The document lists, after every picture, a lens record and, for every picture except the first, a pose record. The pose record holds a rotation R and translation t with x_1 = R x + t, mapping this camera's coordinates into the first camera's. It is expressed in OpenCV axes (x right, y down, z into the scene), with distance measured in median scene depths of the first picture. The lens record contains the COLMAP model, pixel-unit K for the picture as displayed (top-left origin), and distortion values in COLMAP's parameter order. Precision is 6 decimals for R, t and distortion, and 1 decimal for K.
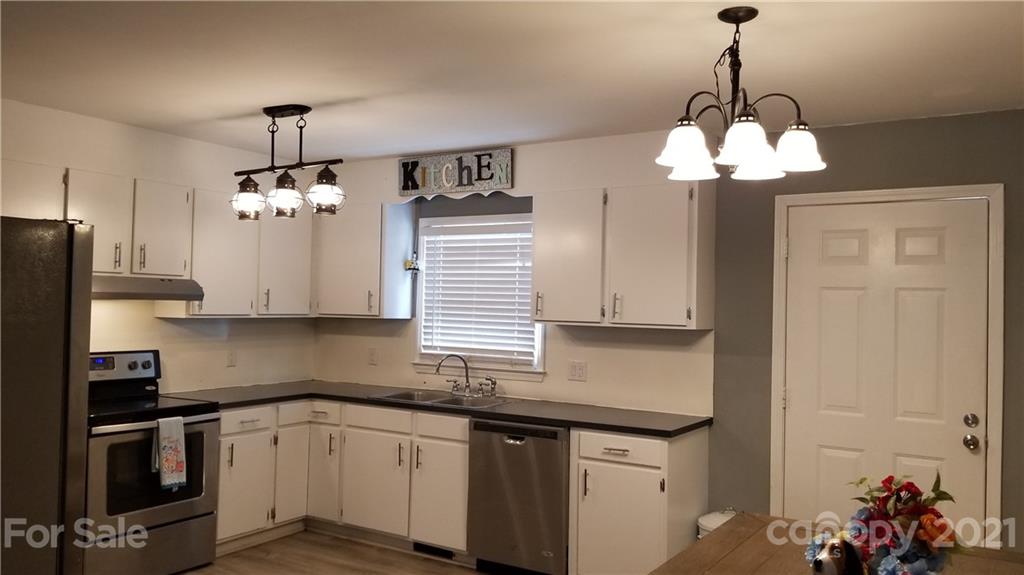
lens RADIAL K [[793.7, 0, 510.9], [0, 793.7, 281.9], [0, 0, 1]] dist [0.091190, -0.167474]
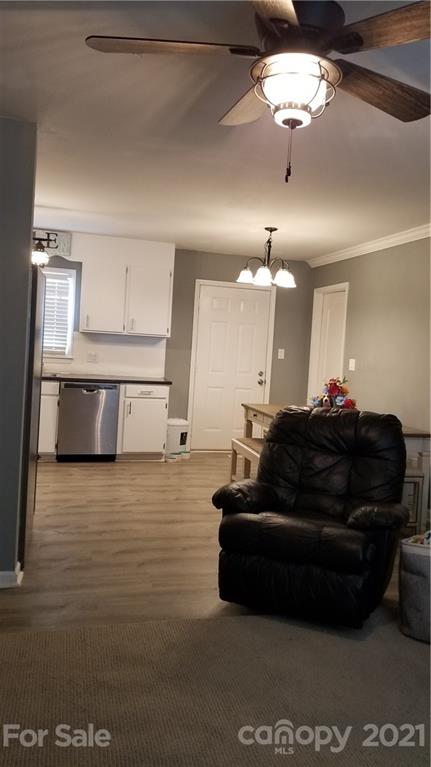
lens RADIAL K [[594.5, 0, 234.0], [0, 594.5, 370.2], [0, 0, 1]] dist [0.091190, -0.167474]
pose [[0.677131, -0.015541, 0.735699, -0.803148], [-0.067817, 0.994204, 0.083420, 0.000941], [-0.732731, -0.106379, 0.672152, -0.228220]]
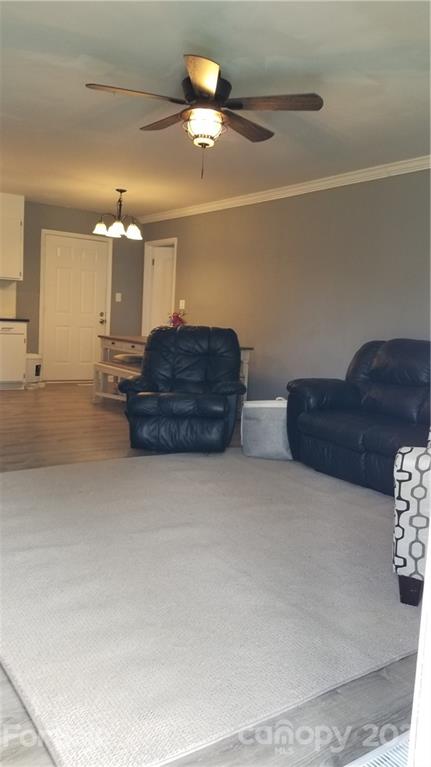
lens RADIAL K [[594.5, 0, 231.9], [0, 594.5, 378.9], [0, 0, 1]] dist [0.091190, -0.167474]
pose [[0.386544, -0.100912, 0.916734, -1.174612], [-0.078362, 0.986808, 0.141668, 0.043086], [-0.918936, -0.126598, 0.373537, -0.311244]]
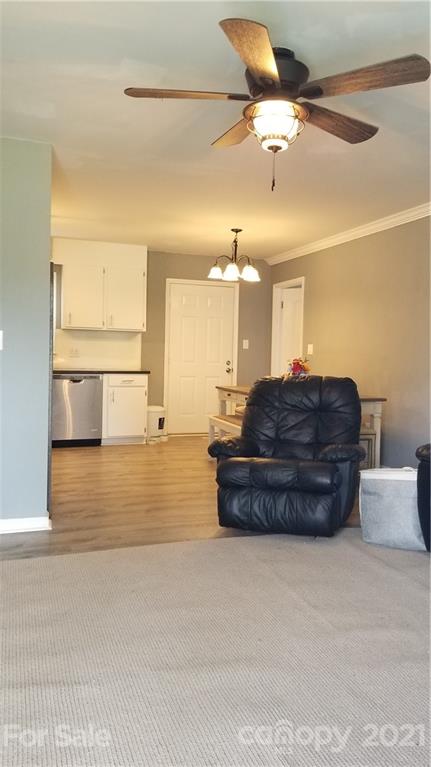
lens RADIAL K [[594.5, 0, 229.5], [0, 594.5, 377.9], [0, 0, 1]] dist [0.091190, -0.167474]
pose [[0.621470, -0.044304, 0.782184, -0.961718], [-0.033910, 0.995943, 0.083354, 0.038025], [-0.782704, -0.078326, 0.617446, -0.303935]]
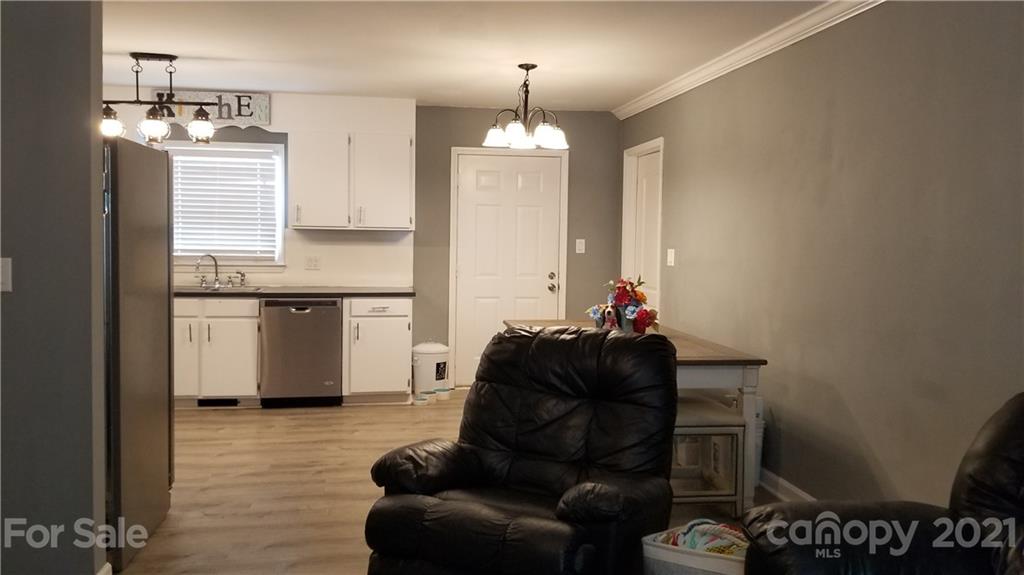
lens RADIAL K [[793.7, 0, 491.3], [0, 793.7, 272.9], [0, 0, 1]] dist [0.091190, -0.167474]
pose [[0.764926, -0.045800, 0.642487, -0.619838], [-0.015785, 0.995836, 0.089783, 0.000449], [-0.643924, -0.078819, 0.761019, -0.277771]]
